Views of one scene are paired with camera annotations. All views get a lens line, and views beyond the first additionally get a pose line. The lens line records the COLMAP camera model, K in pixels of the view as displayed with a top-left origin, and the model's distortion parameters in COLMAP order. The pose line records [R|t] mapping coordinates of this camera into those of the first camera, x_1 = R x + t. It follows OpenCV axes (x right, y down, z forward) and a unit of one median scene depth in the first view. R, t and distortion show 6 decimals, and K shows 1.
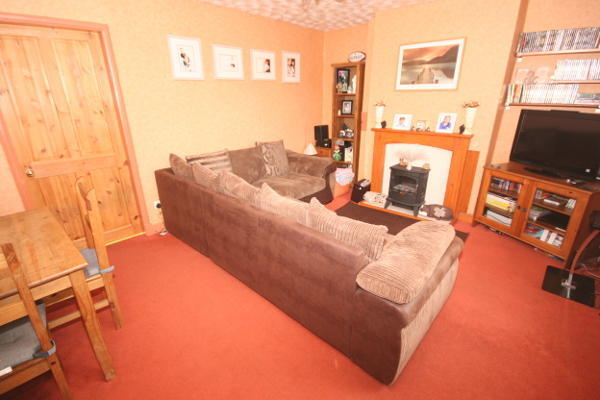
lens RADIAL K [[287.2, 0, 299.7], [0, 287.2, 199.8], [0, 0, 1]] dist [0.001866, 0.000087]
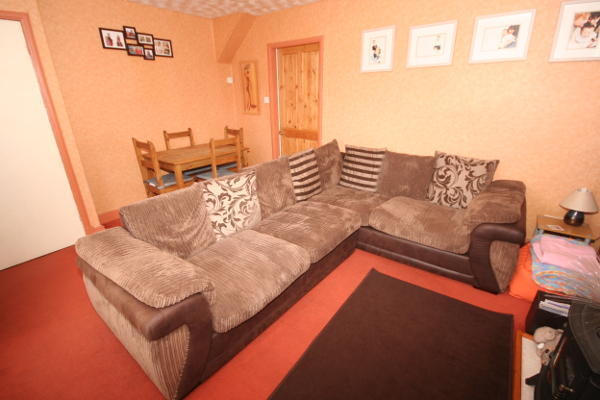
lens RADIAL K [[278.6, 0, 299.6], [0, 278.6, 196.5], [0, 0, 1]] dist [-0.006135, -0.001563]
pose [[0.073353, 0.352674, -0.932867, 0.601527], [-0.329299, 0.891490, 0.311139, -0.232156], [0.941372, 0.284370, 0.181529, 0.659250]]
